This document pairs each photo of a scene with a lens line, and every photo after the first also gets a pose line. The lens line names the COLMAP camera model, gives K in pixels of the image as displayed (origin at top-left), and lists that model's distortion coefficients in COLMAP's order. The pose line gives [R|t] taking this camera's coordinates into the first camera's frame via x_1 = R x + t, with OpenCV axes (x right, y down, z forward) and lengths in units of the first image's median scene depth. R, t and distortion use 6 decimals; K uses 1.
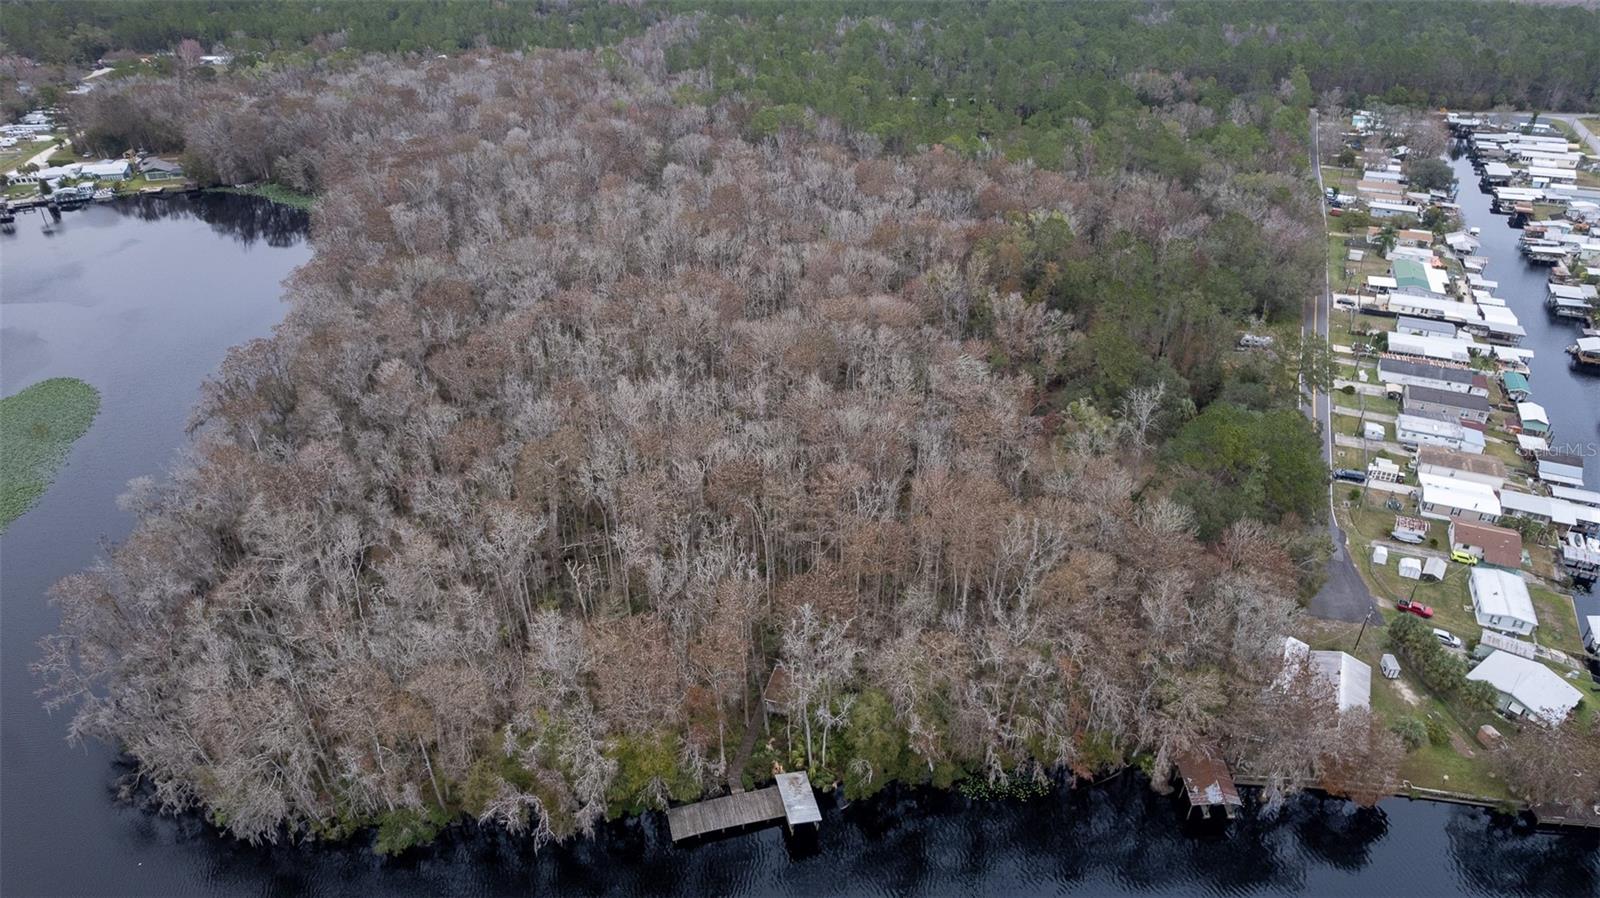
lens RADIAL K [[983.2, 0, 800.0], [0, 983.2, 449.0], [0, 0, 1]] dist [-0.071765, 0.063905]
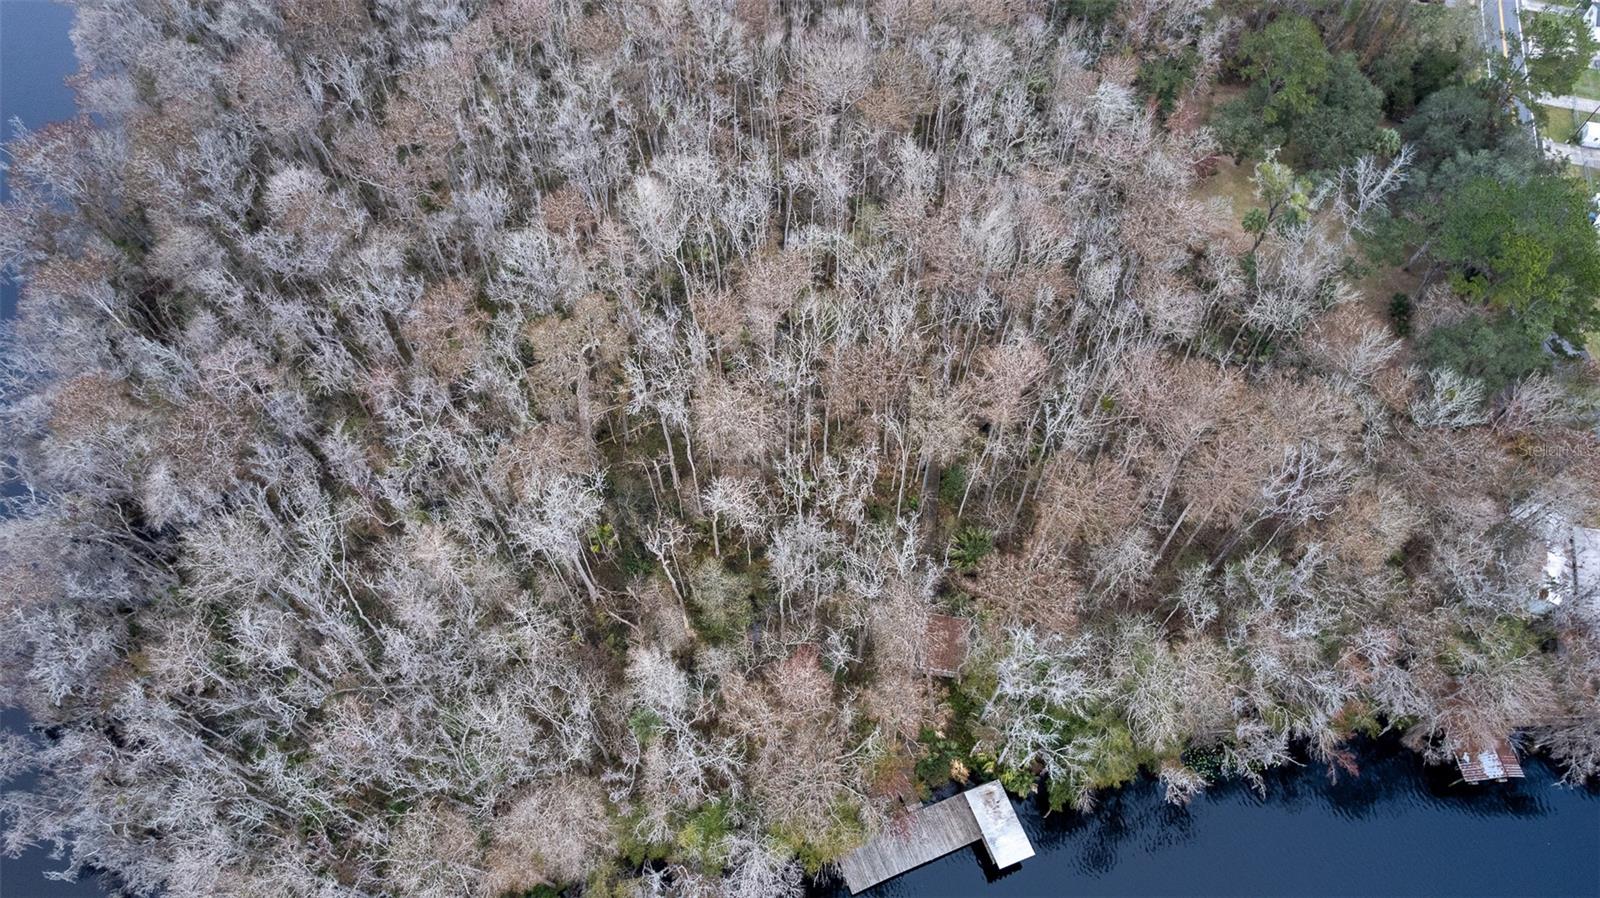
lens RADIAL K [[983.2, 0, 800.0], [0, 983.2, 449.0], [0, 0, 1]] dist [-0.071765, 0.063905]
pose [[0.994095, -0.089616, 0.061186, -0.181024], [0.054012, 0.897699, 0.437286, -0.270512], [-0.094114, -0.431399, 0.897239, 0.418595]]
